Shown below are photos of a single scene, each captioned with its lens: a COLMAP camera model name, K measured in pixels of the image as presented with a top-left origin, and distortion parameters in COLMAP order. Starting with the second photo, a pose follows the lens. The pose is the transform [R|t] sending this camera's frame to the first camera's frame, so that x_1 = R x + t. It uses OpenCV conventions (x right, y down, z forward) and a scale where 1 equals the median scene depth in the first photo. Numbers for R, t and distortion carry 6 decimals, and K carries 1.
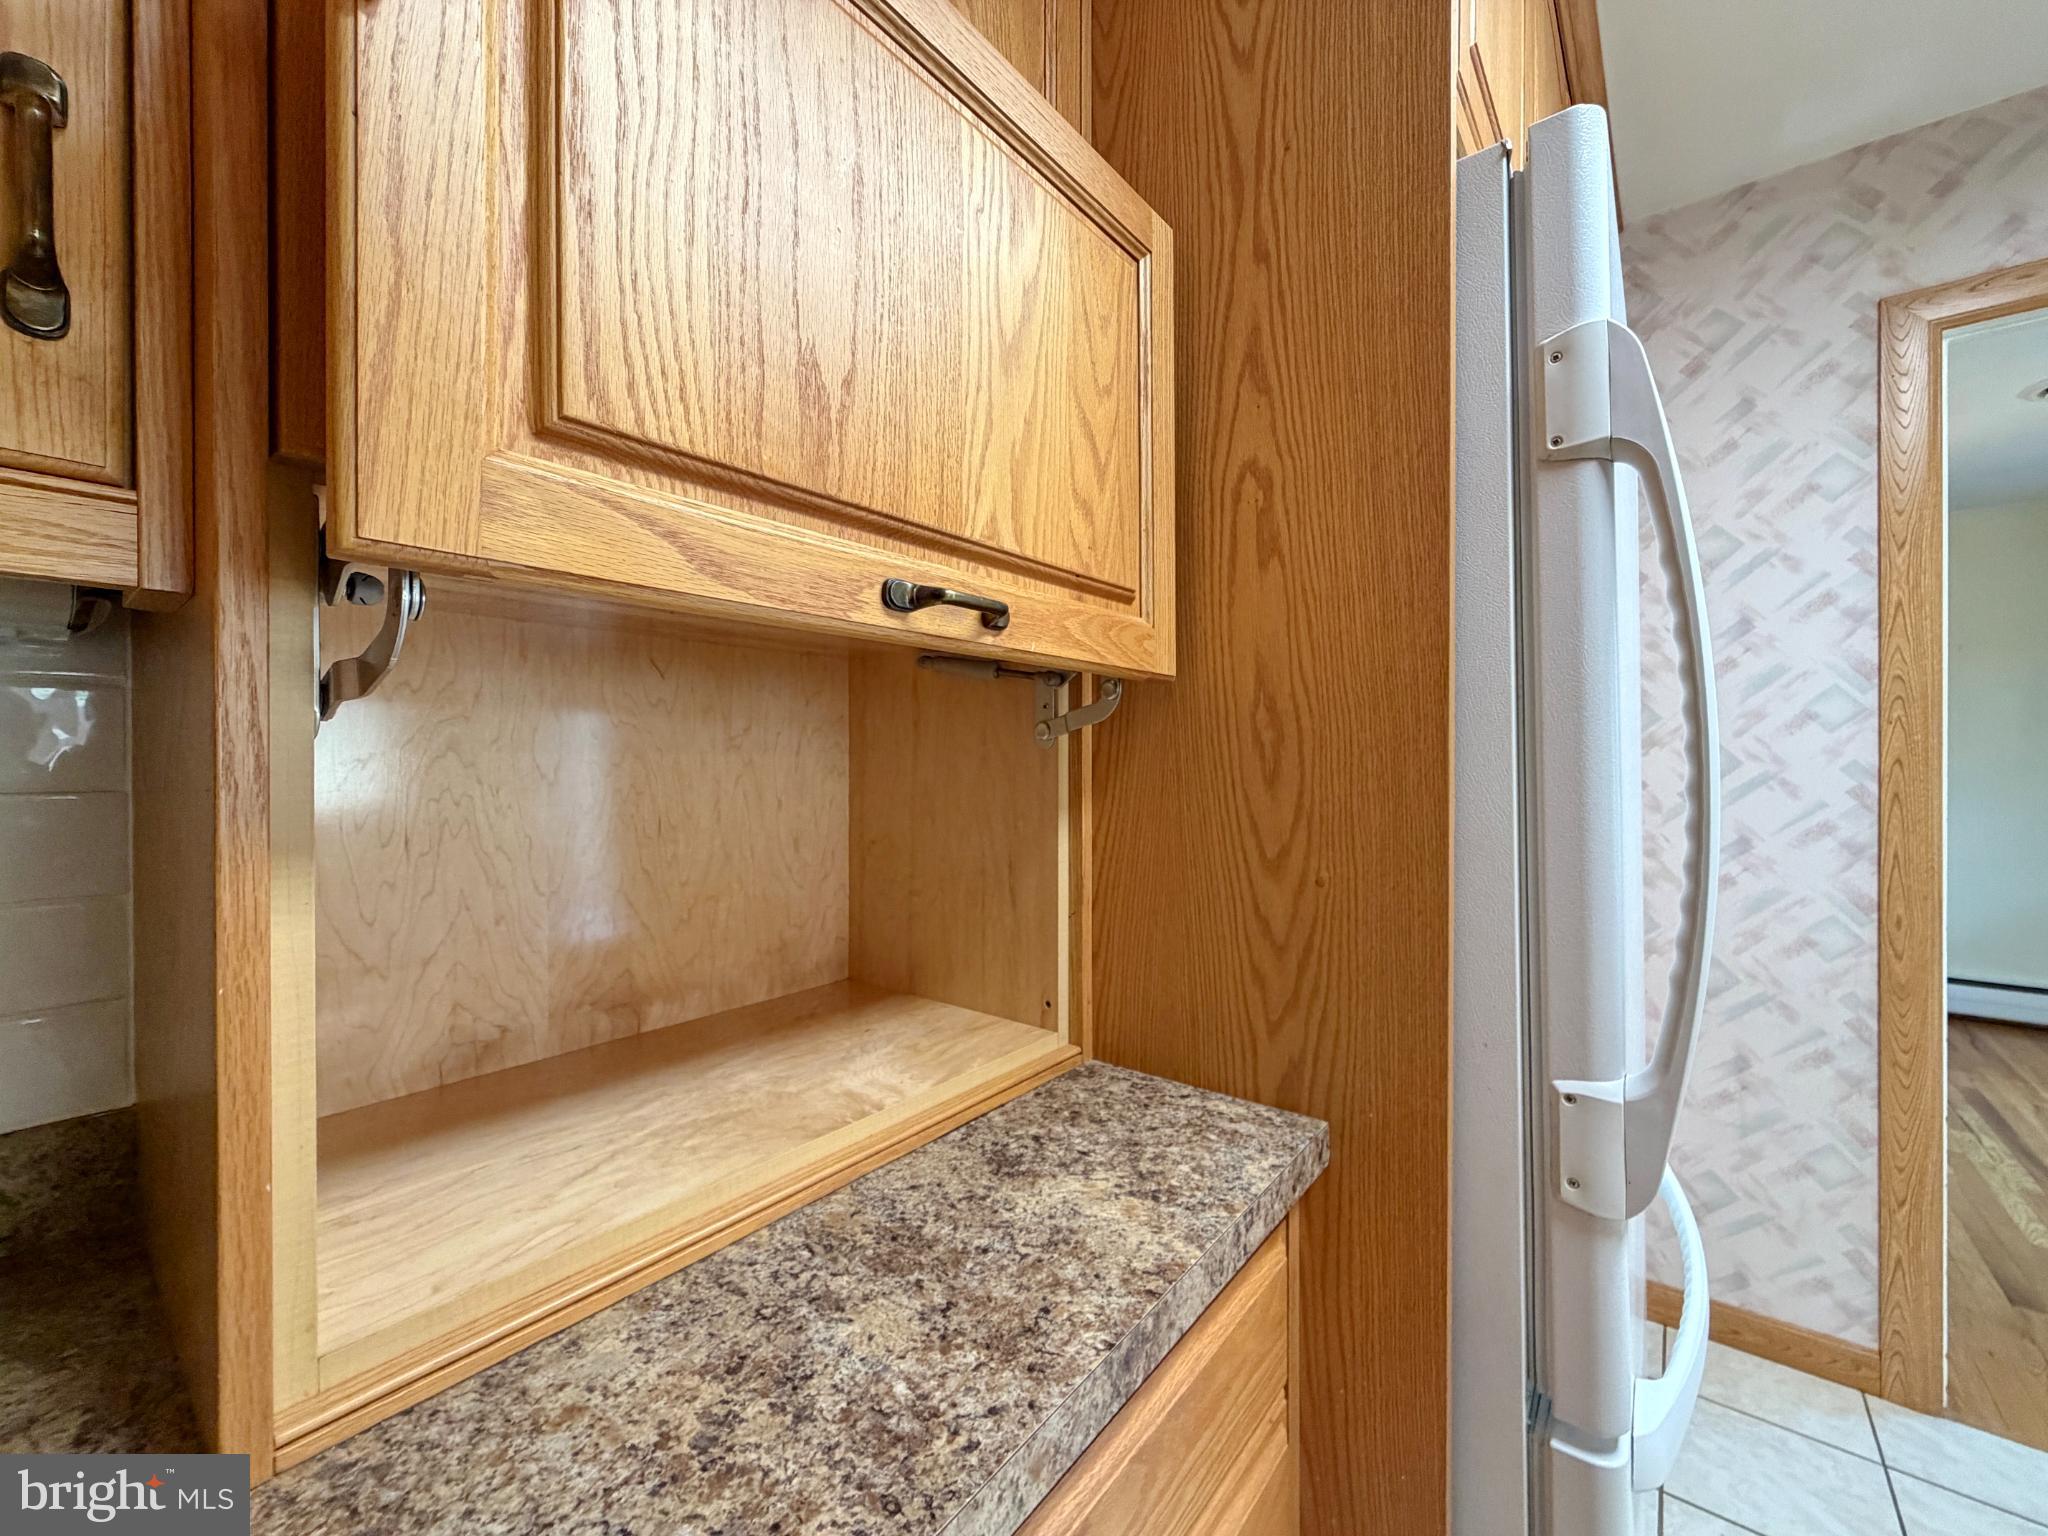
lens RADIAL K [[819.9, 0, 1029.5], [0, 819.9, 775.3], [0, 0, 1]] dist [-0.001115, 0.000185]
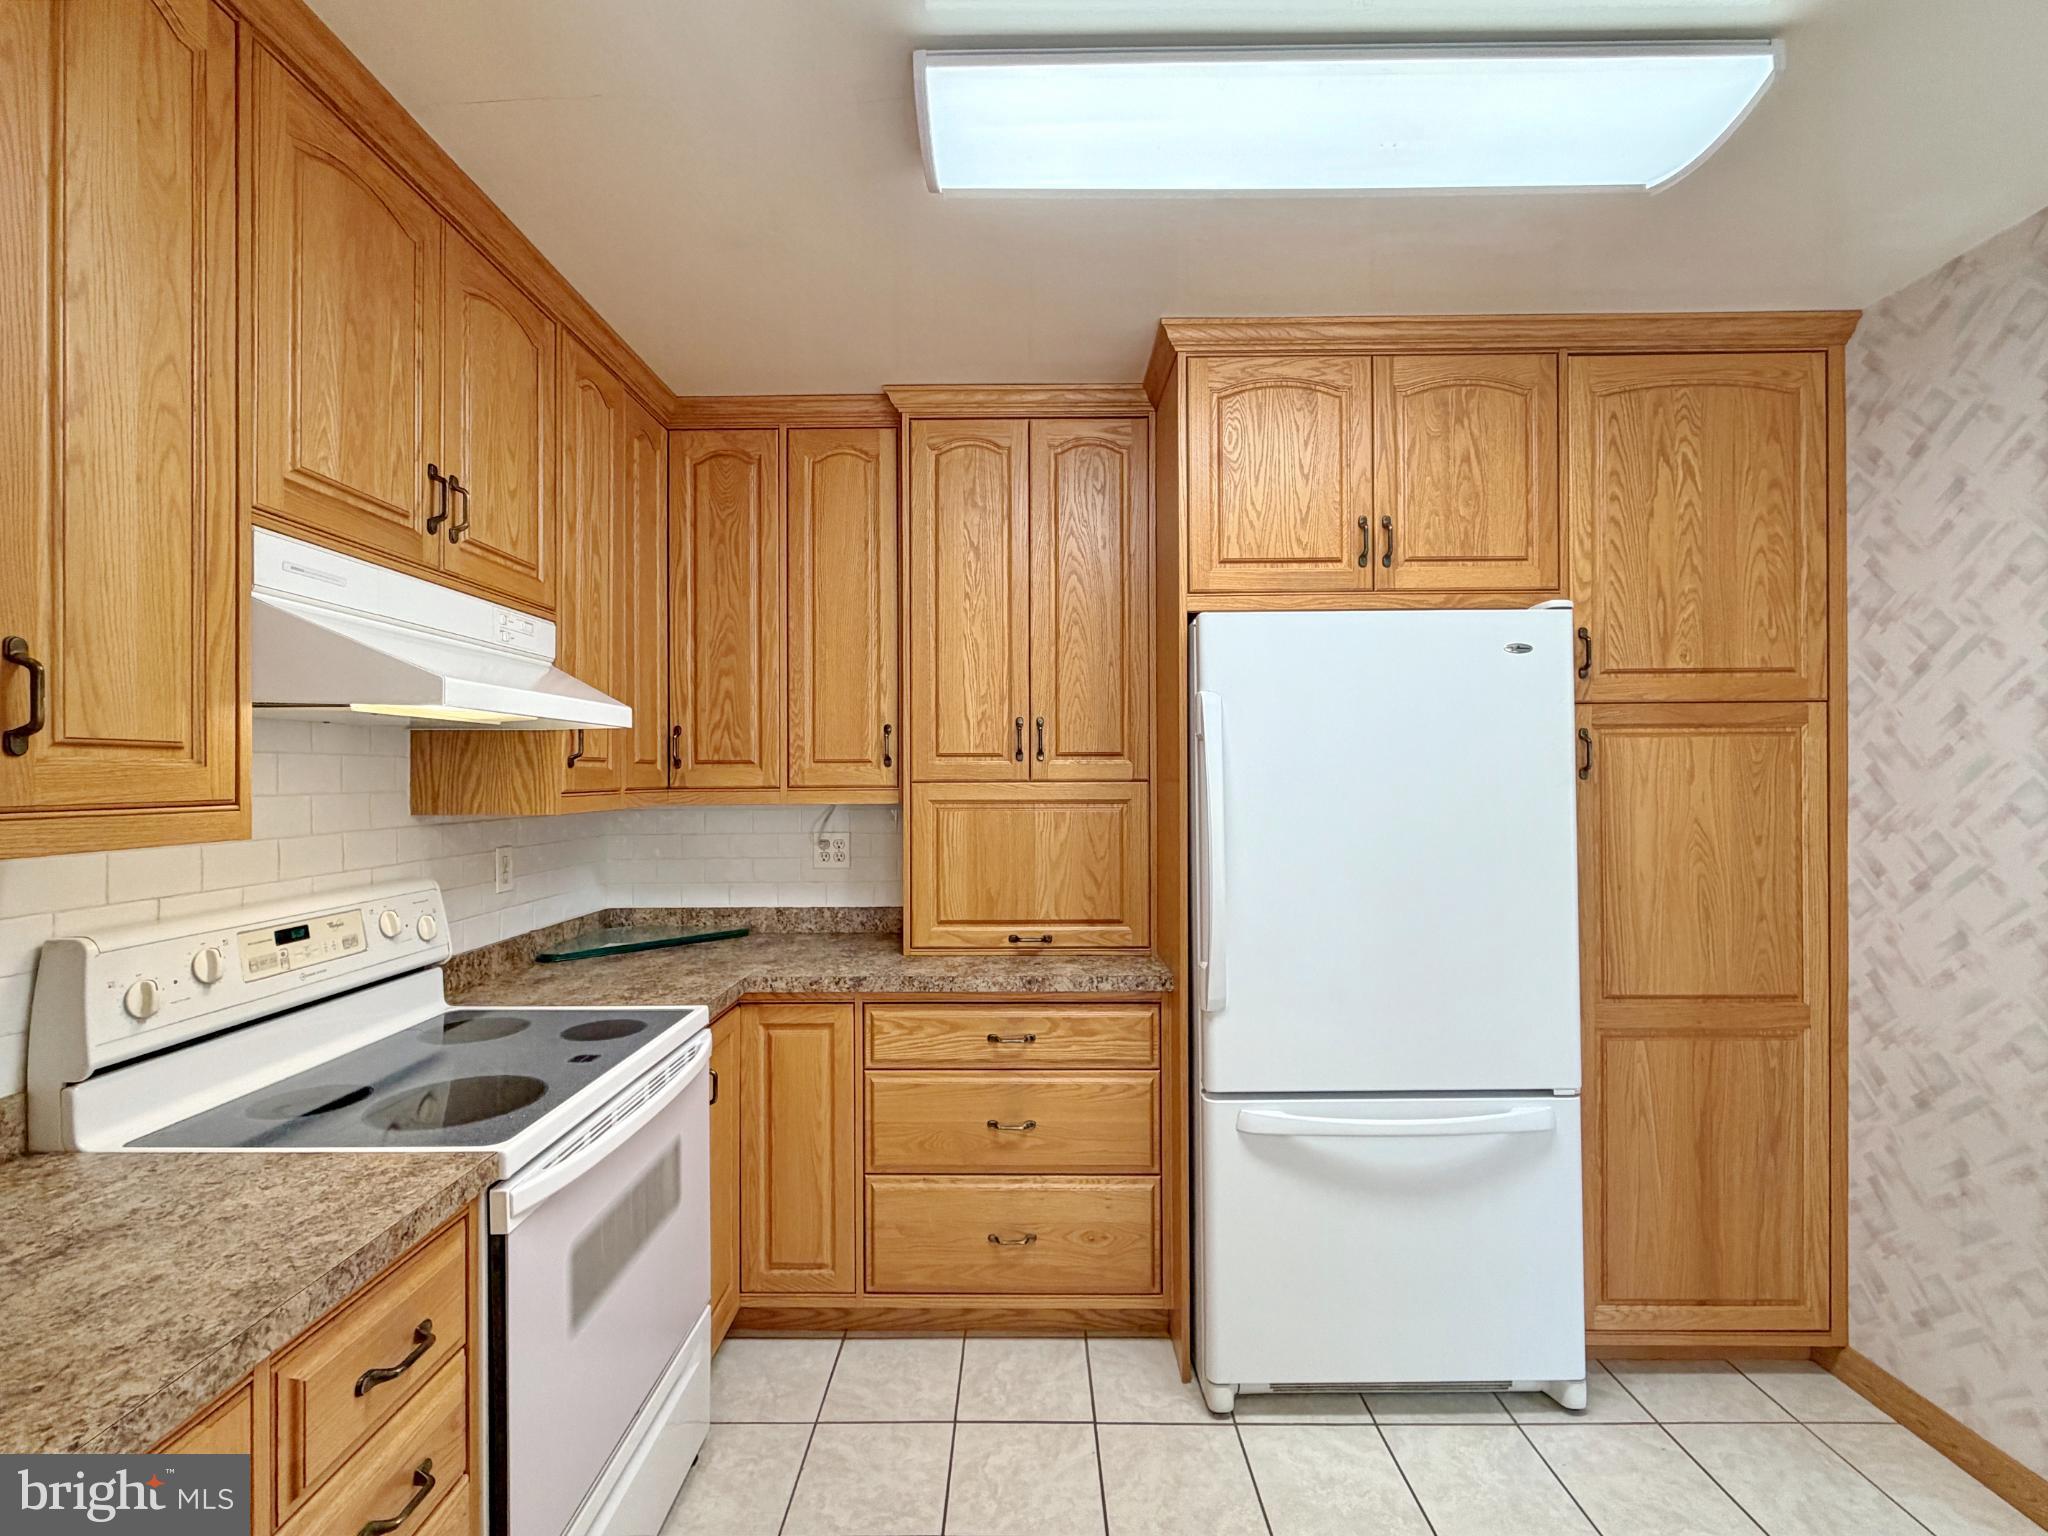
lens RADIAL K [[929.2, 0, 1027.5], [0, 929.2, 780.8], [0, 0, 1]] dist [-0.003390, -0.000812]
pose [[0.623229, 0.003807, -0.782030, 1.051845], [-0.006498, 0.999979, -0.000311, -0.095635], [0.782012, 0.005275, 0.623241, -0.541342]]
